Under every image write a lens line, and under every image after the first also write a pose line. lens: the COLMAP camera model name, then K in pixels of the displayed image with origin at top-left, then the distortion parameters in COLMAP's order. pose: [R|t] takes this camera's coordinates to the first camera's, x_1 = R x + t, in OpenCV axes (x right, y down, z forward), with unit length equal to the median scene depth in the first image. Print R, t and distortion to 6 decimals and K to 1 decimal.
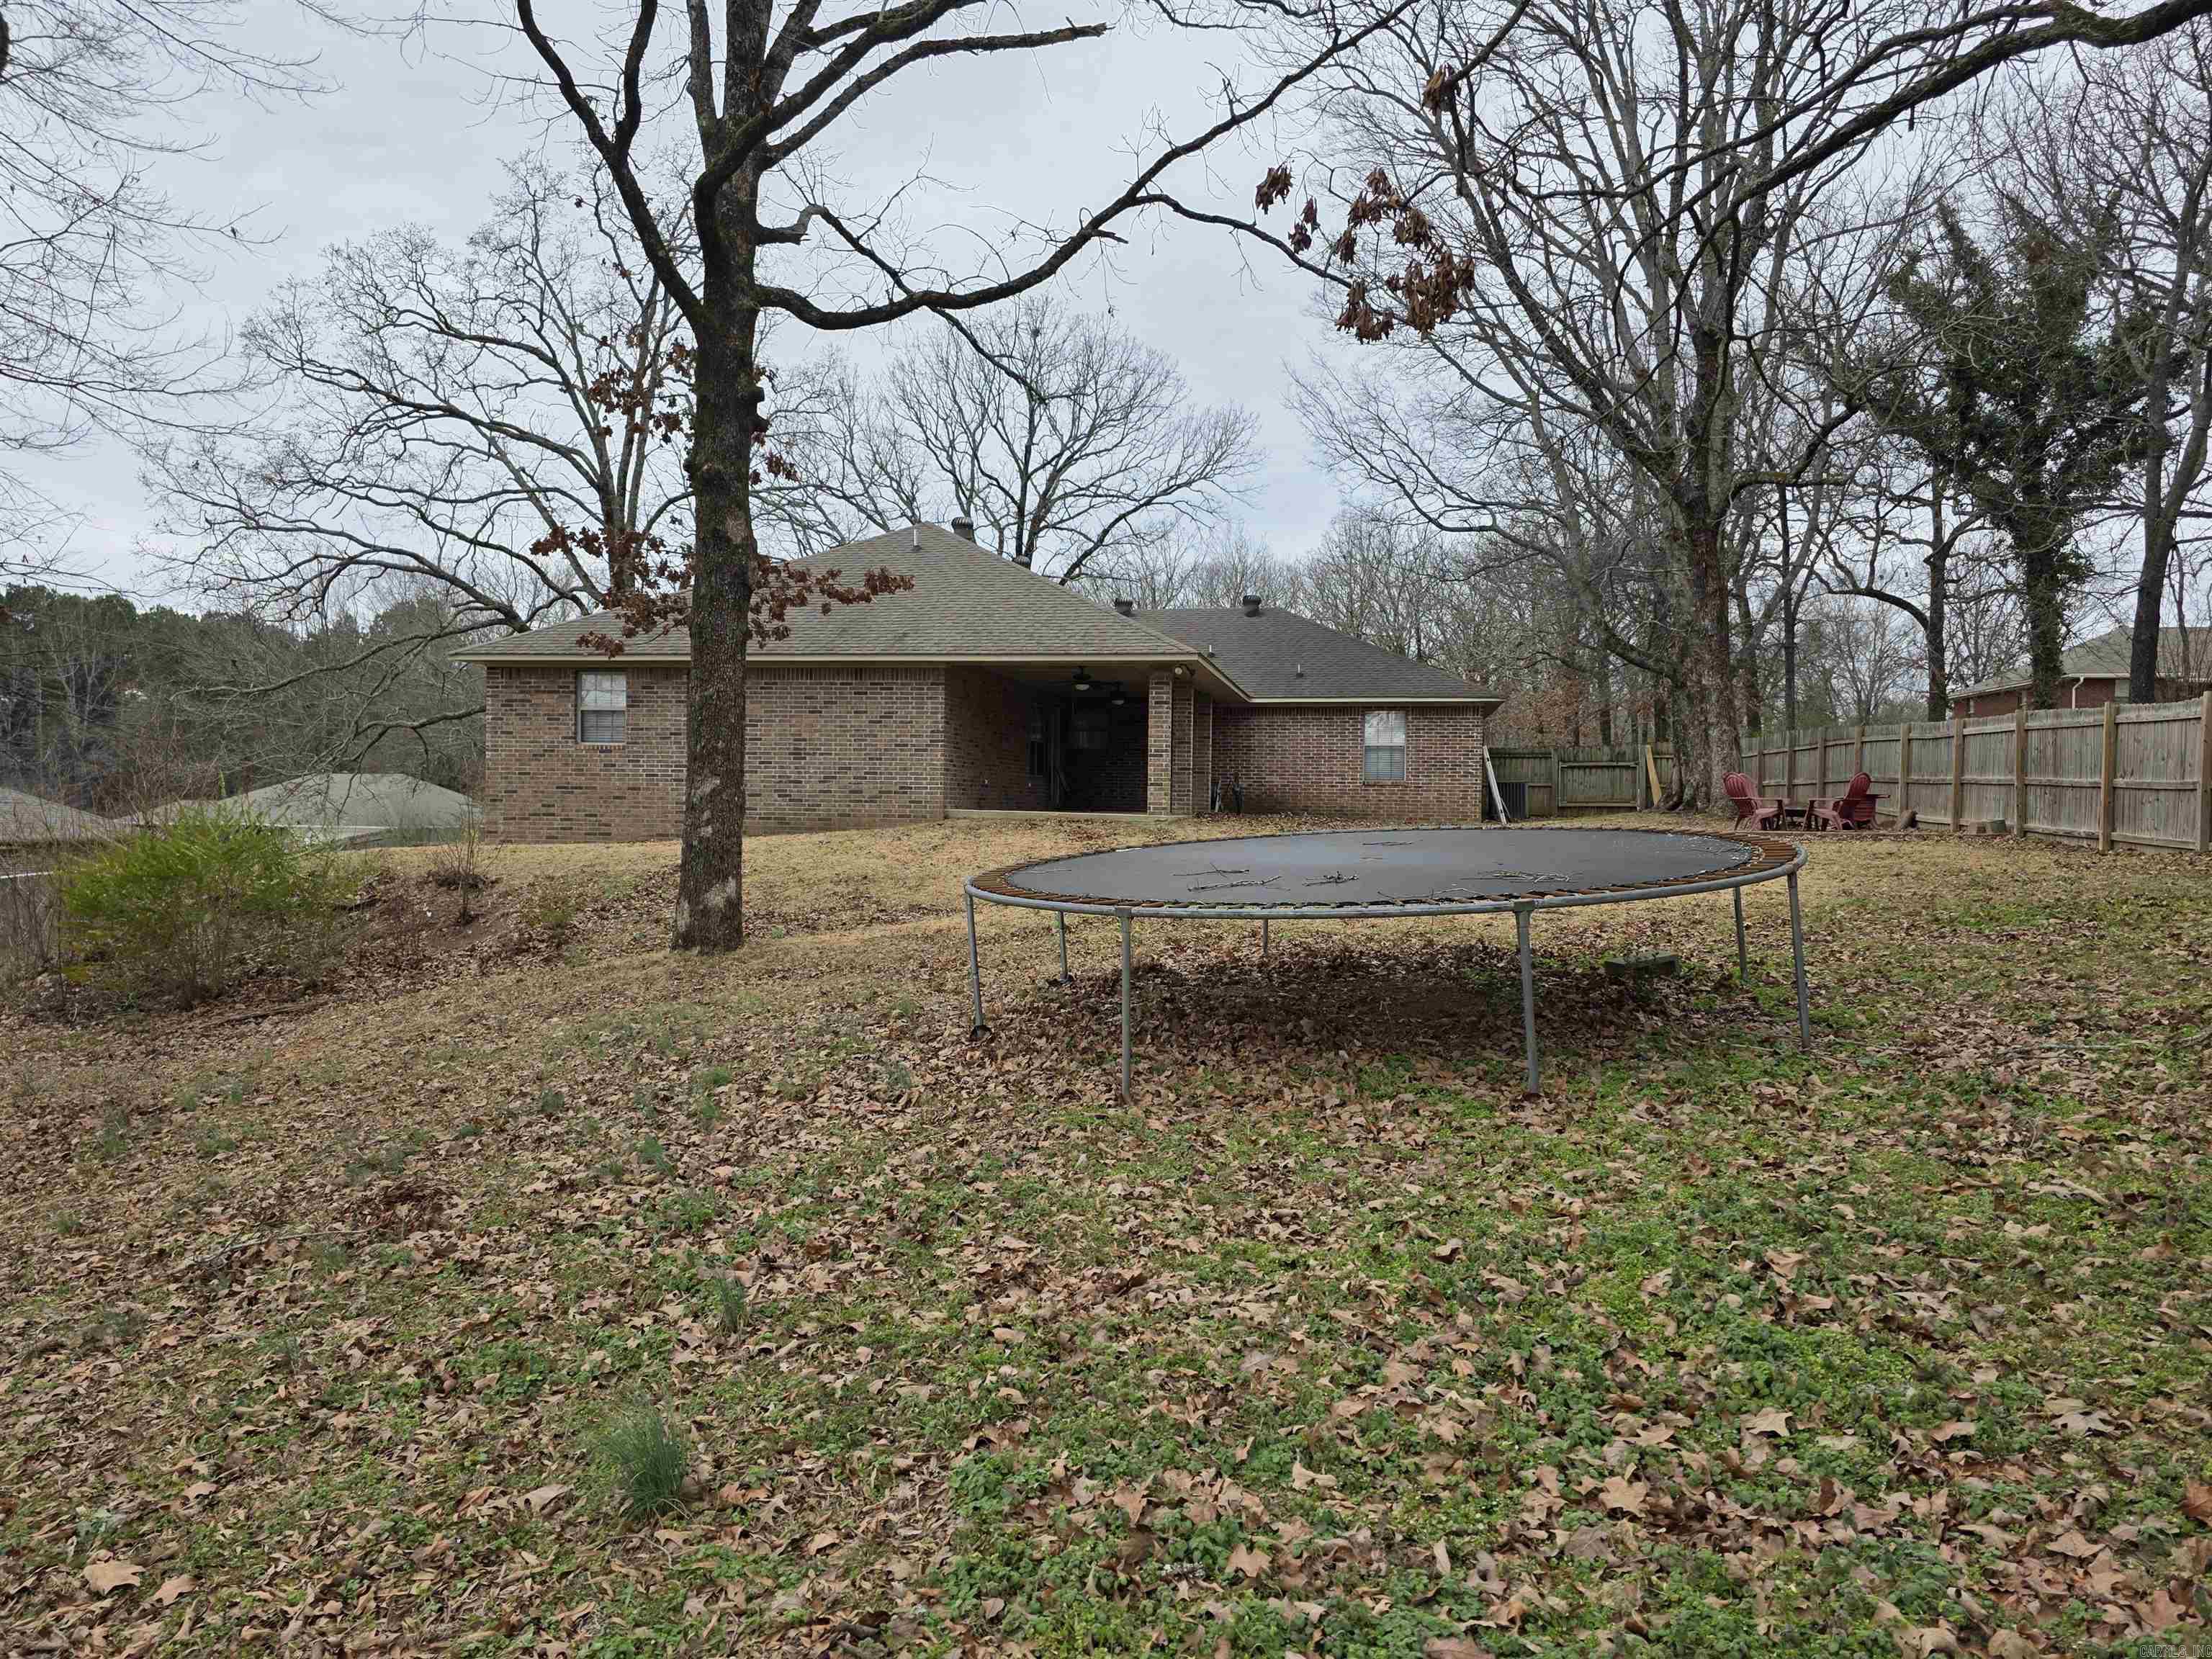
lens RADIAL K [[1480.3, 0, 1106.3], [0, 1480.3, 829.5], [0, 0, 1]] dist [0.050422, -0.037443]
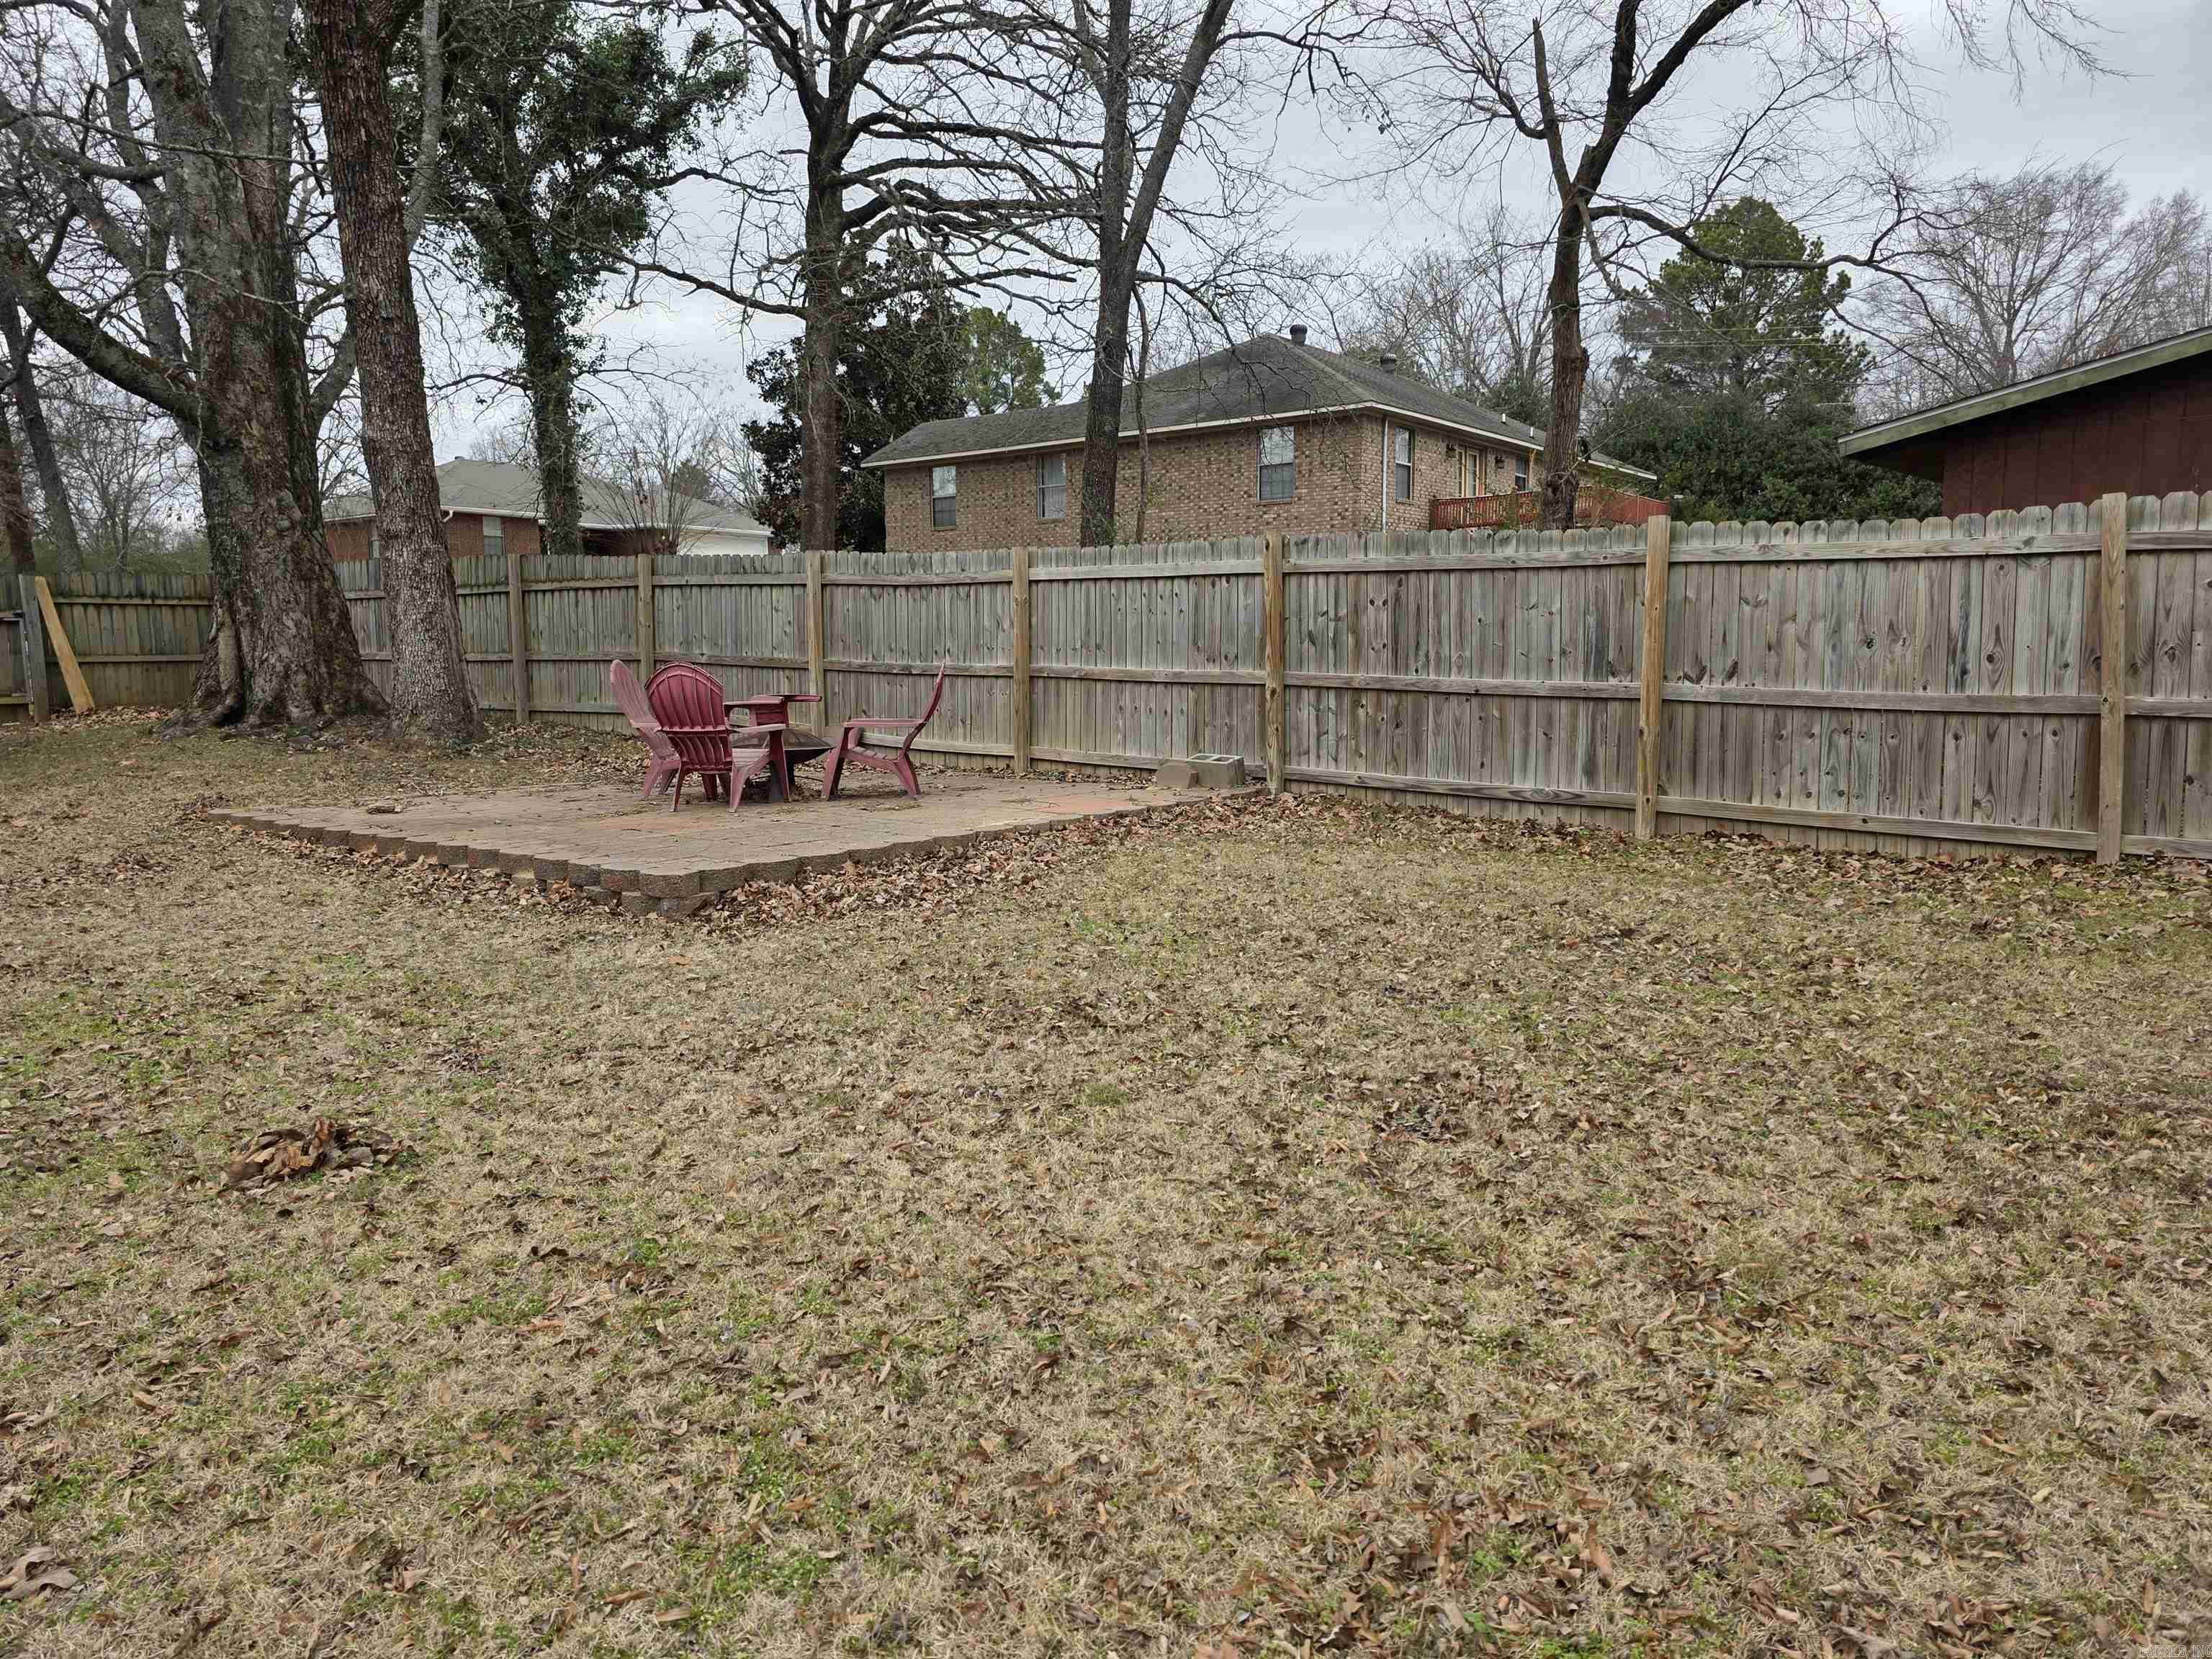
lens RADIAL K [[1480.3, 0, 1106.5], [0, 1480.3, 826.4], [0, 0, 1]] dist [0.050422, -0.037443]
pose [[0.466789, -0.116318, 0.876686, 0.147334], [0.027690, 0.992749, 0.116973, -0.040356], [-0.883935, -0.030326, 0.466626, 0.780941]]
